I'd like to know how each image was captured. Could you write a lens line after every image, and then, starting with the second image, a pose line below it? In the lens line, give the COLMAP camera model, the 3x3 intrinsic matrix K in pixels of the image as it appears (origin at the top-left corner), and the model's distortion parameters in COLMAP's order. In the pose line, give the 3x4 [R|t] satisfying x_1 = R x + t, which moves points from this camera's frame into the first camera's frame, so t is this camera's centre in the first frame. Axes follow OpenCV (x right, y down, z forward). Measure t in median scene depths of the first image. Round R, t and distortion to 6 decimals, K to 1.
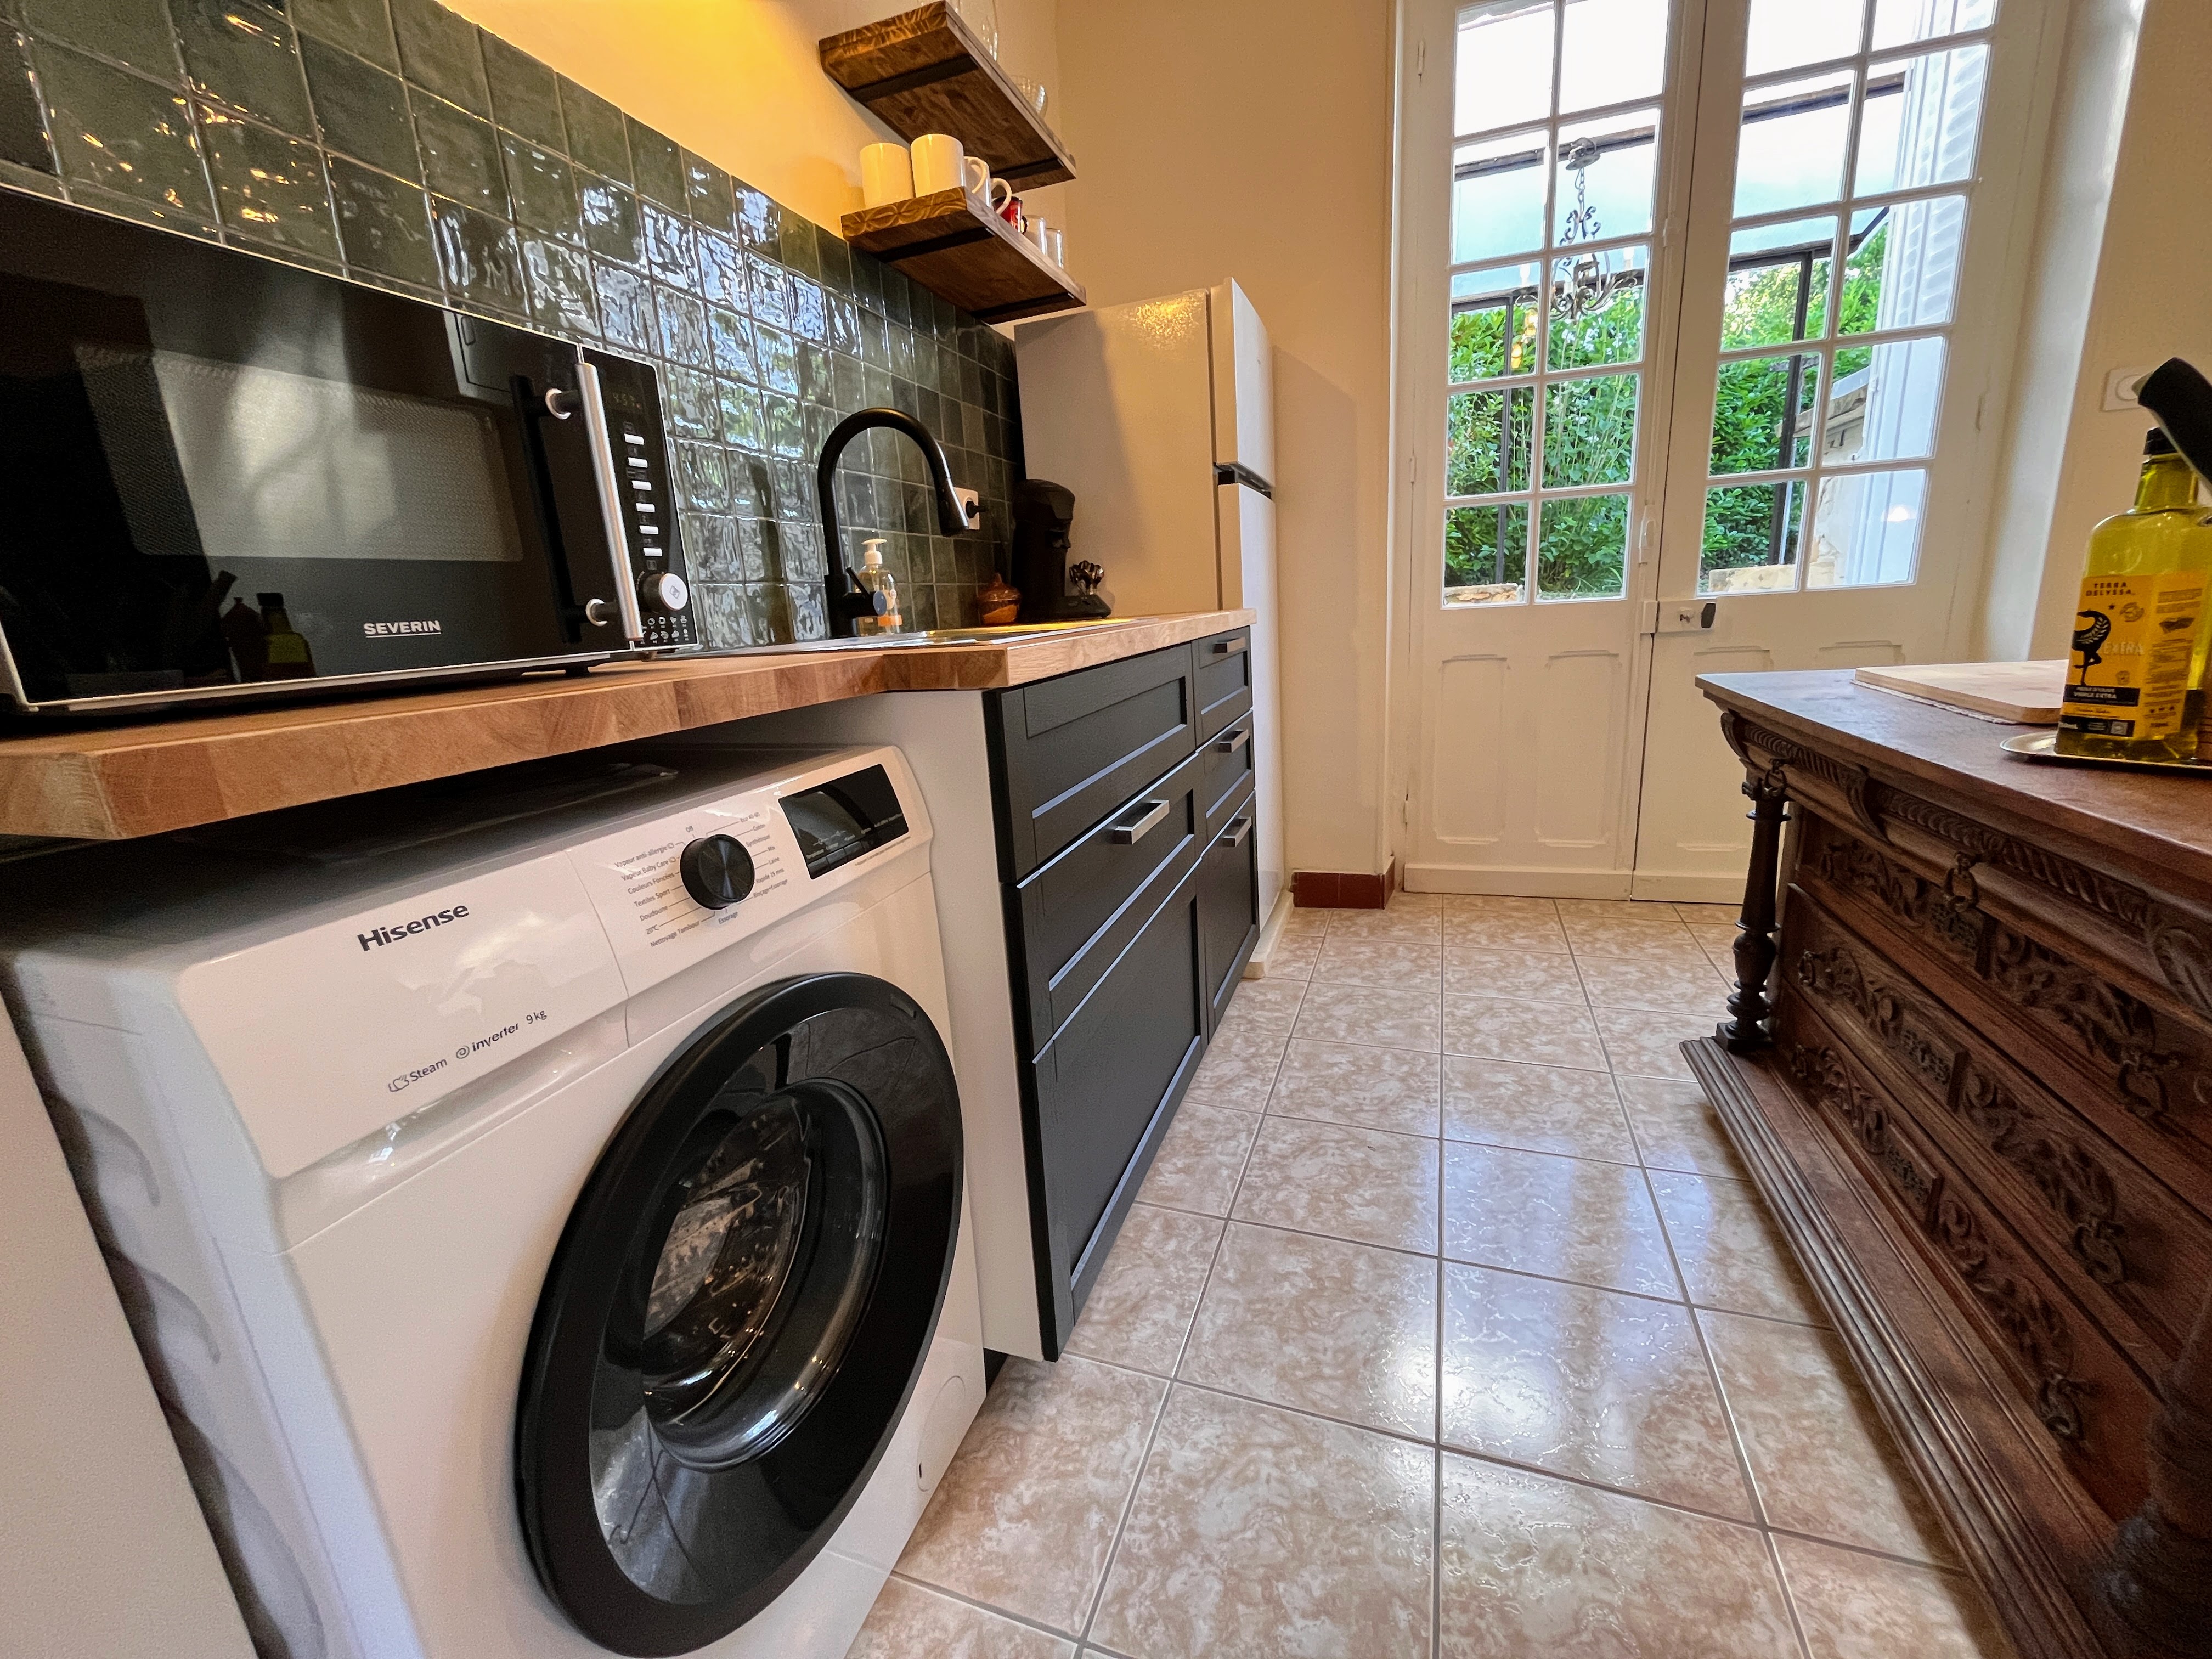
lens RADIAL K [[899.2, 0, 1106.4], [0, 899.2, 820.2], [0, 0, 1]] dist [-0.002912, -0.000537]
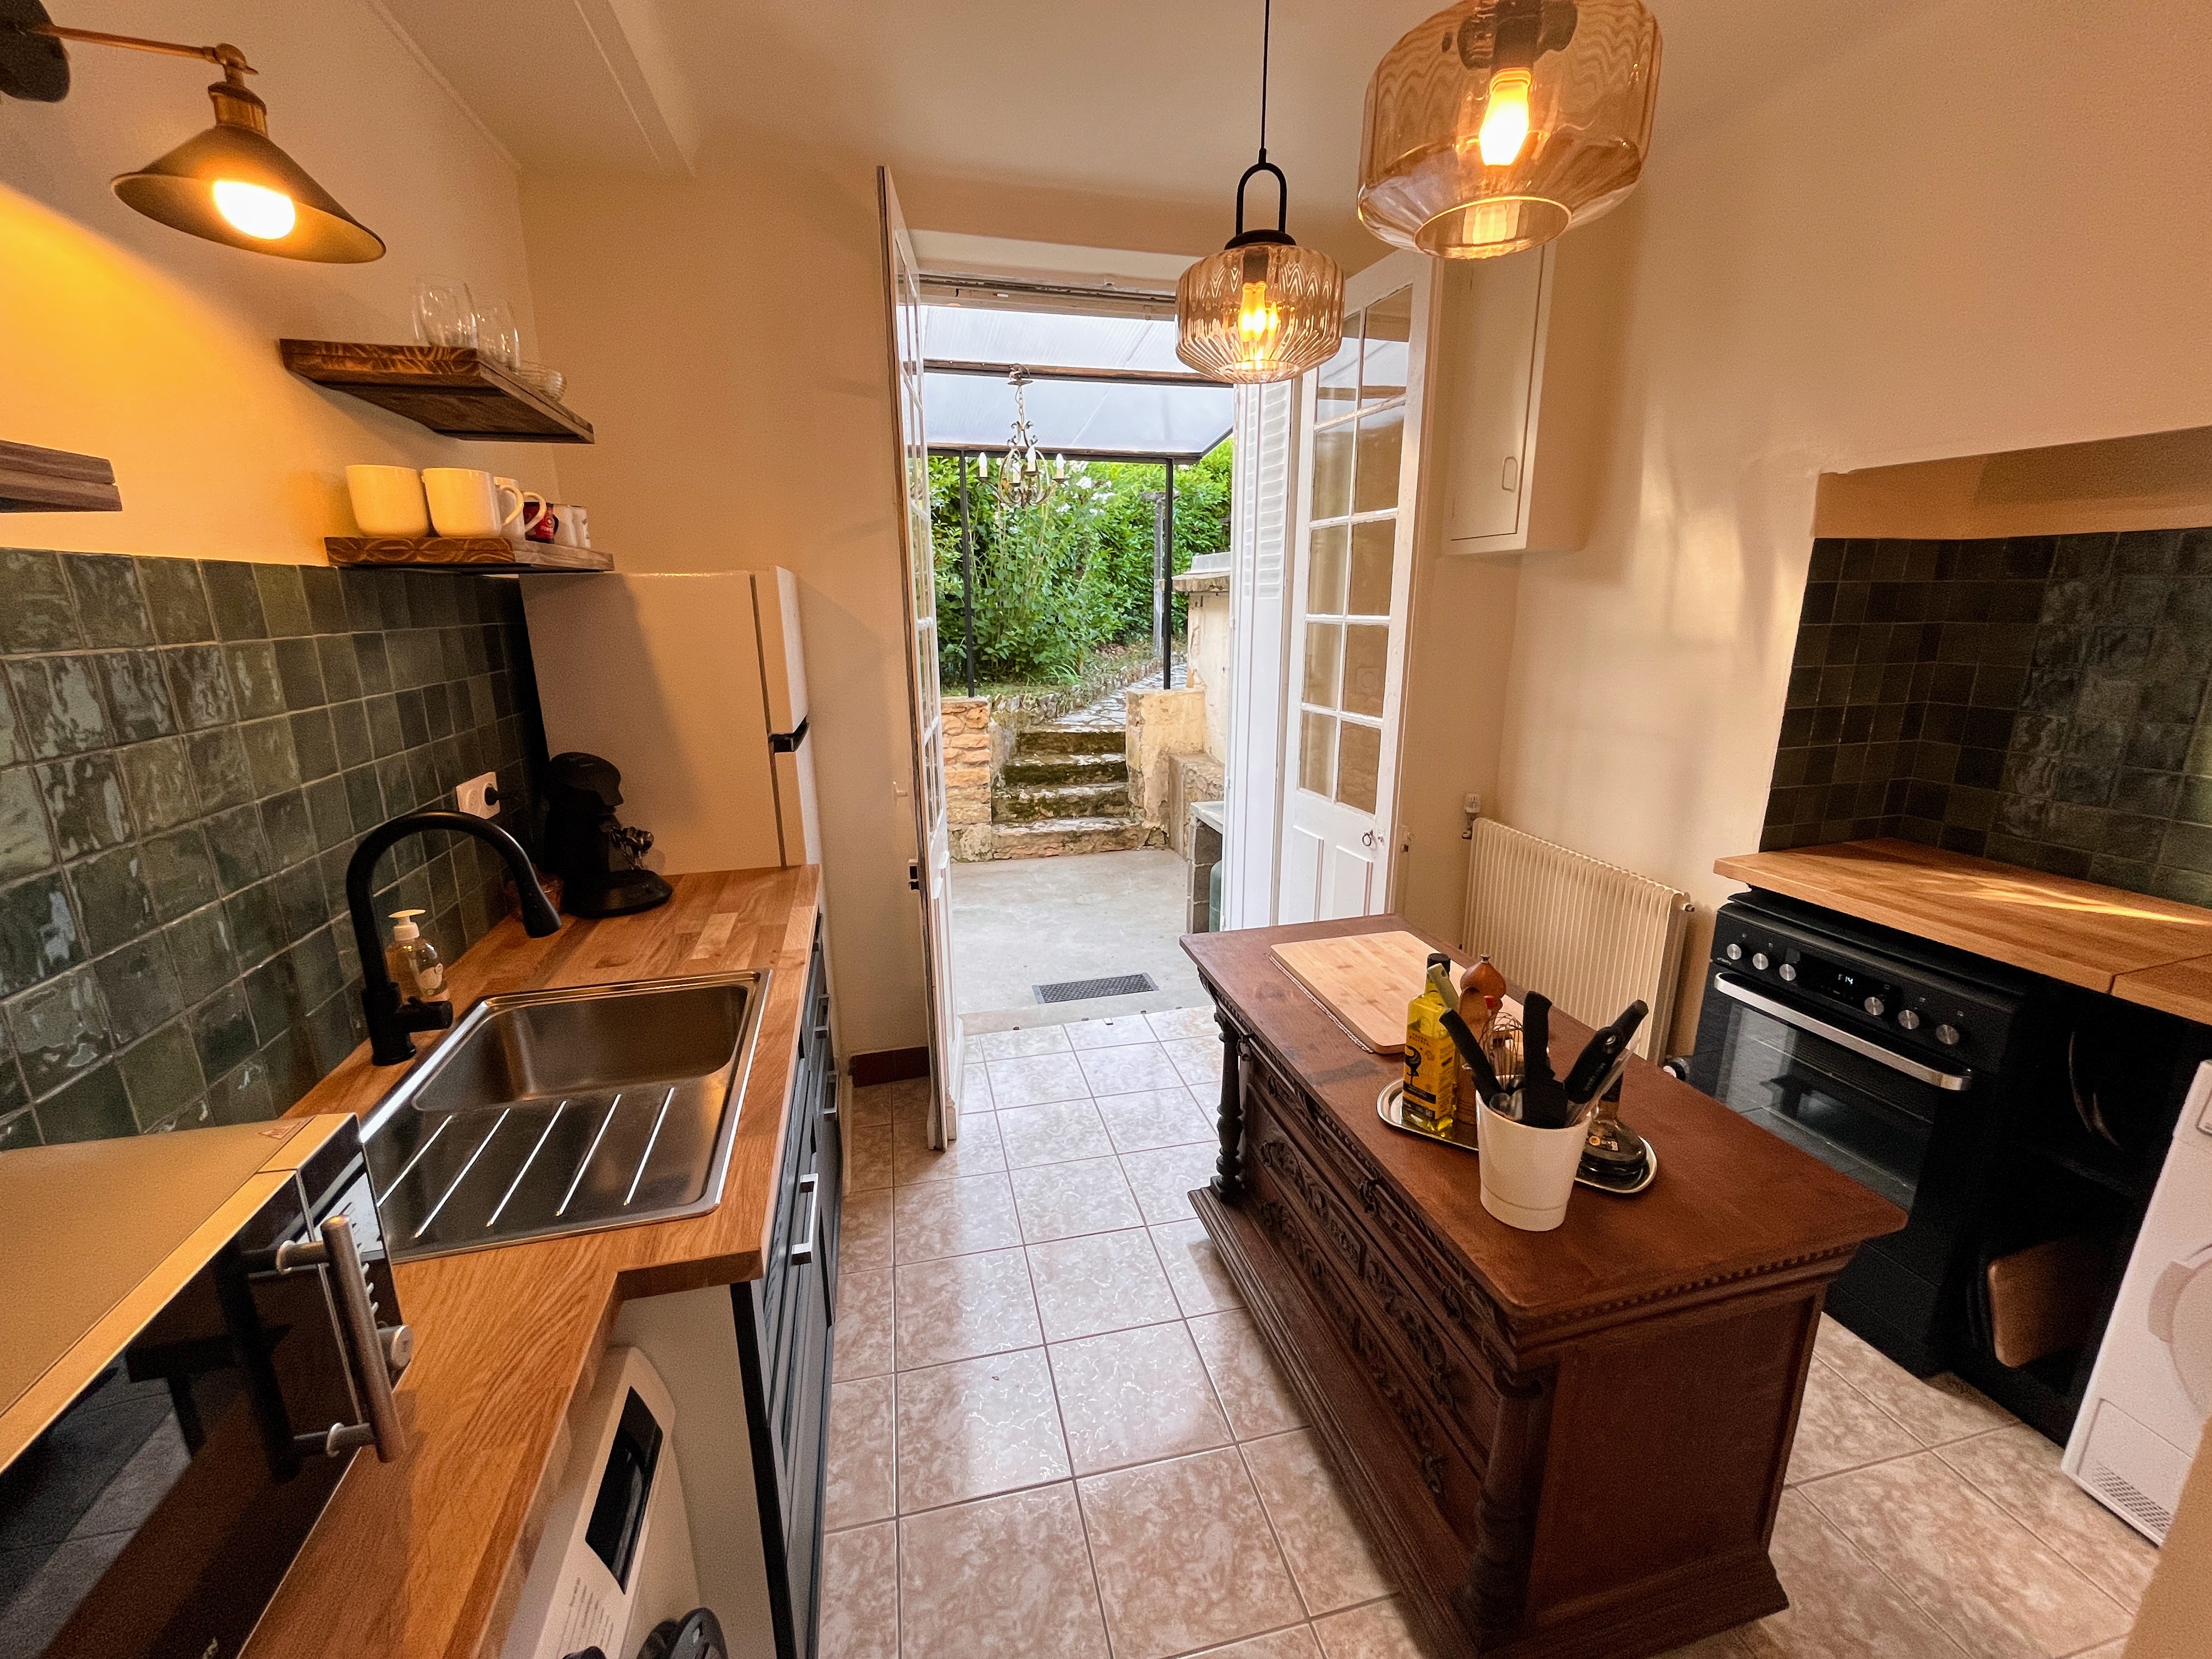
lens RADIAL K [[899.2, 0, 1100.6], [0, 899.2, 812.6], [0, 0, 1]] dist [-0.002912, -0.000537]
pose [[0.834125, -0.079094, 0.545874, -0.182017], [0.086180, 0.996199, 0.012657, -0.394621], [-0.544801, 0.036486, 0.837771, -0.090554]]
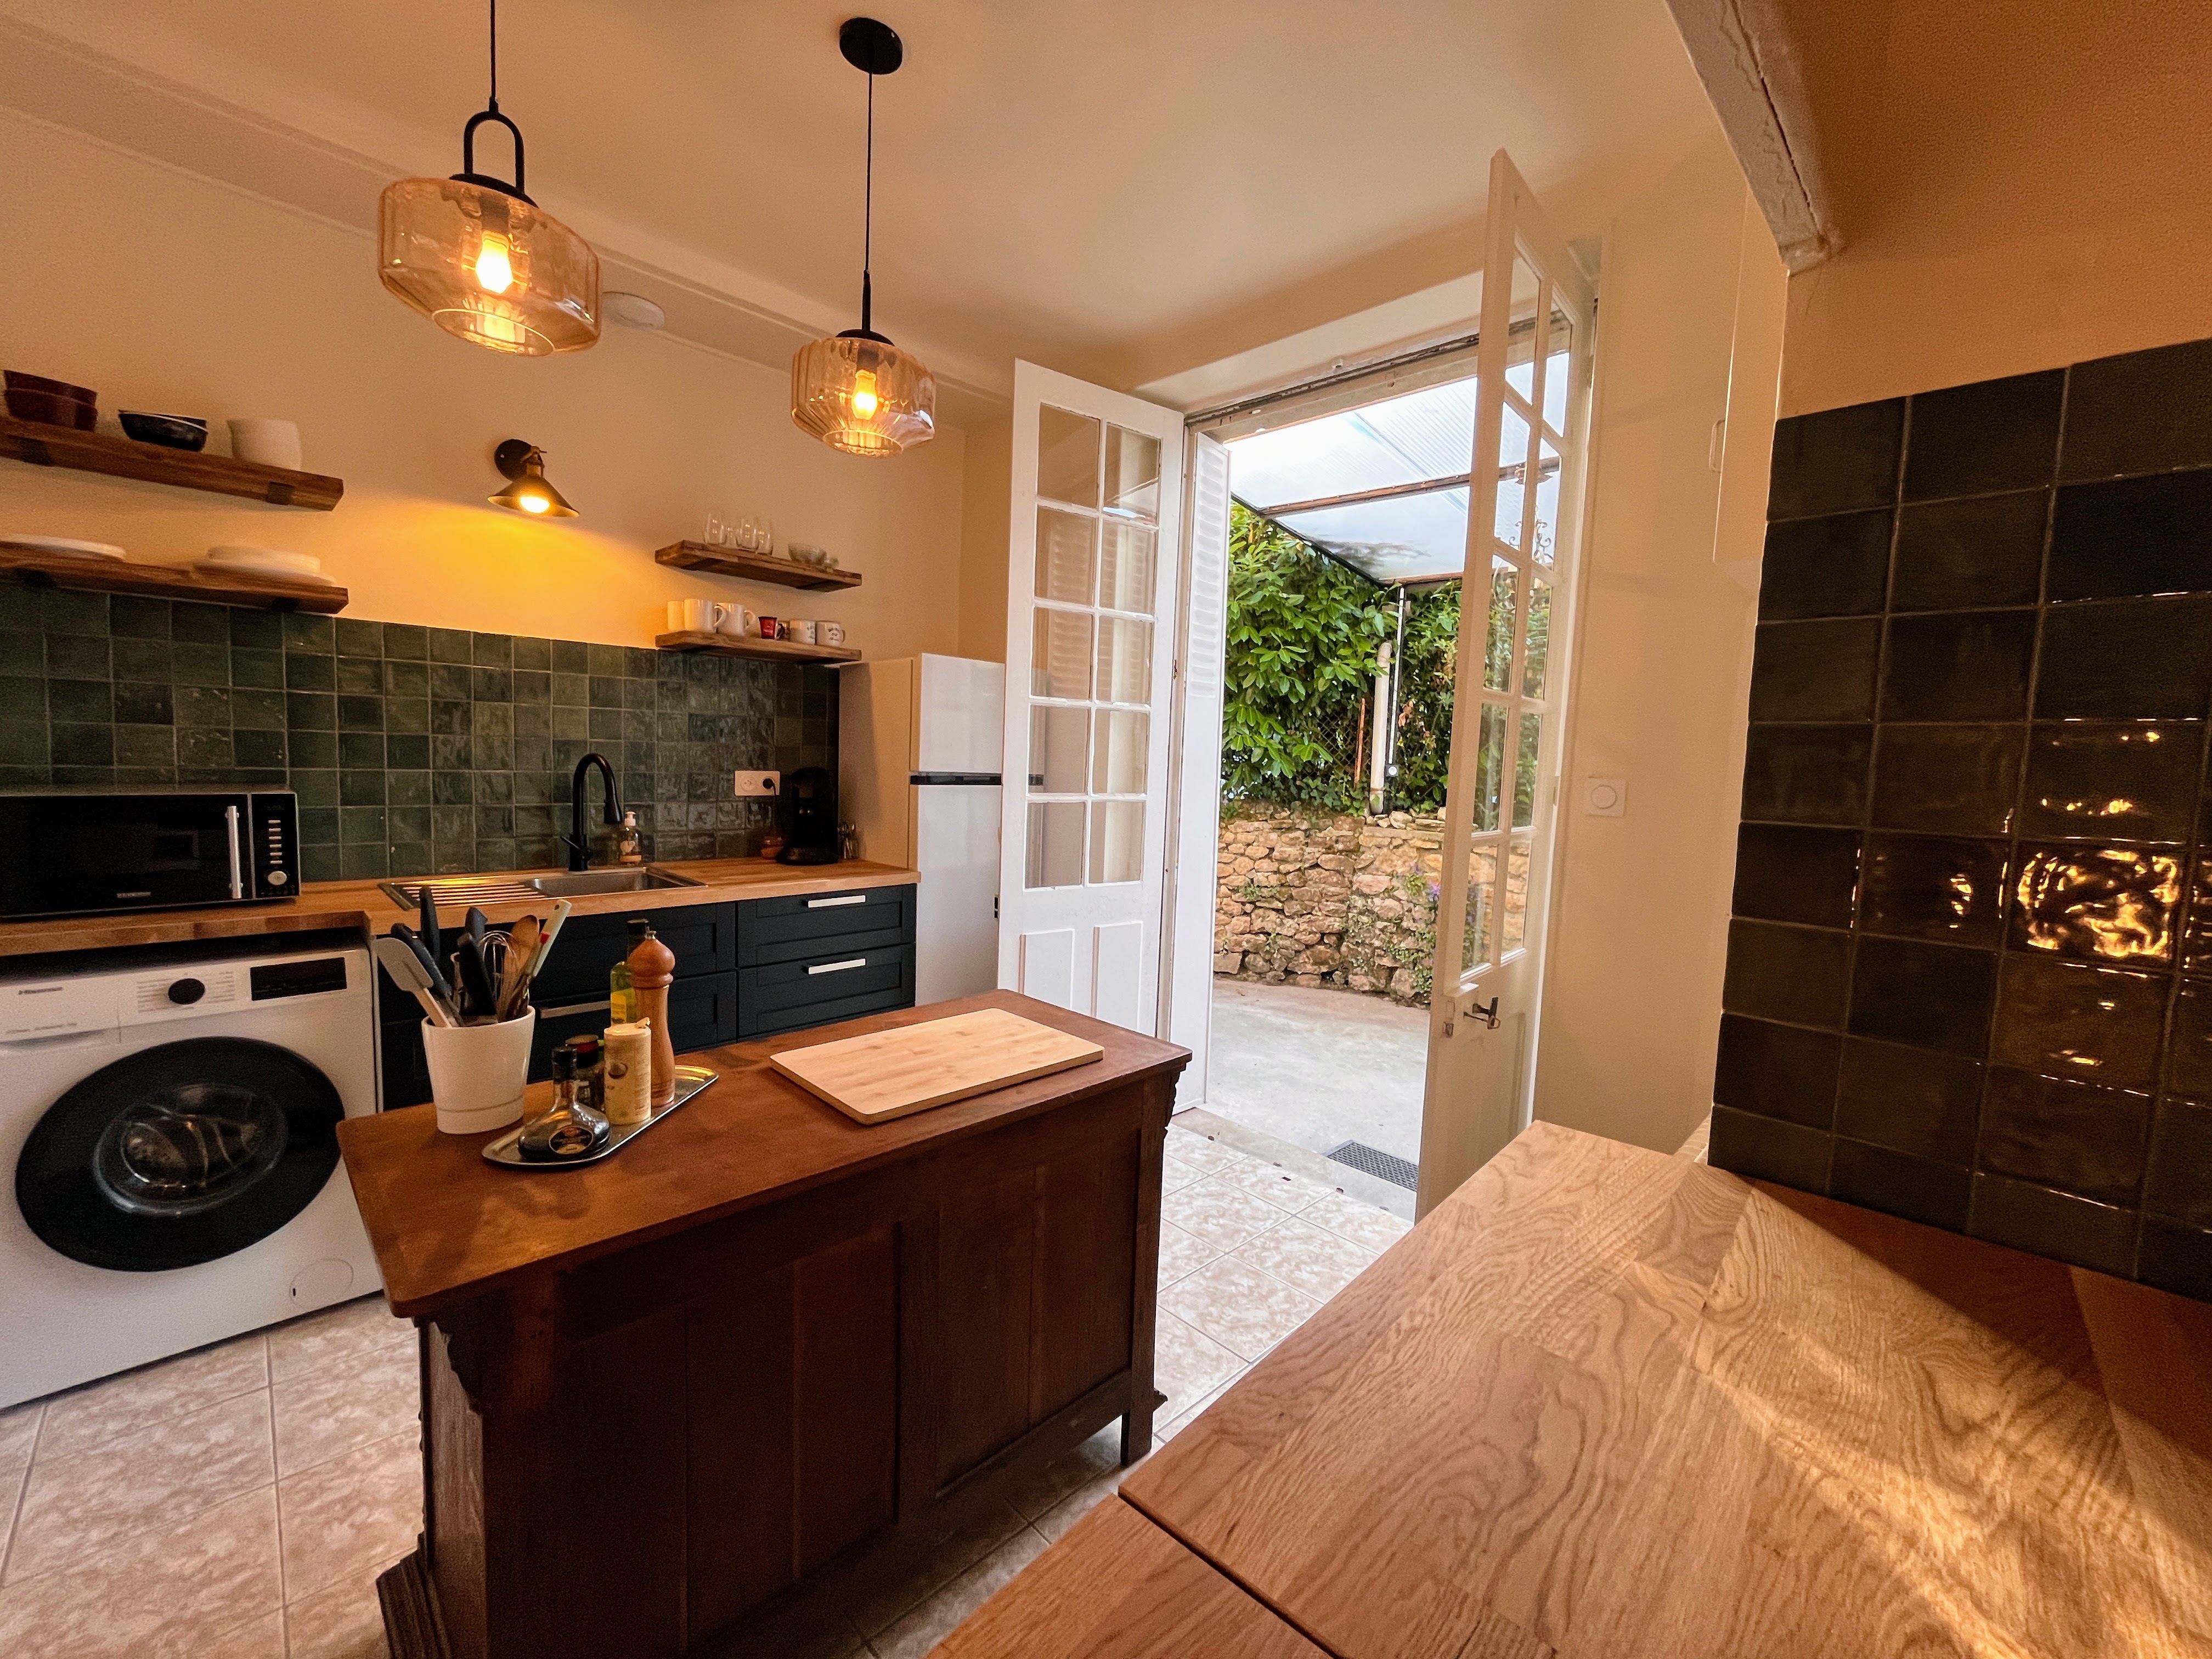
lens RADIAL K [[899.2, 0, 1127.5], [0, 899.2, 822.0], [0, 0, 1]] dist [-0.002912, -0.000537]
pose [[0.898136, 0.118591, -0.423425, 1.468162], [-0.182091, 0.976806, -0.112658, -0.299836], [0.400244, 0.178284, 0.898899, -0.190554]]
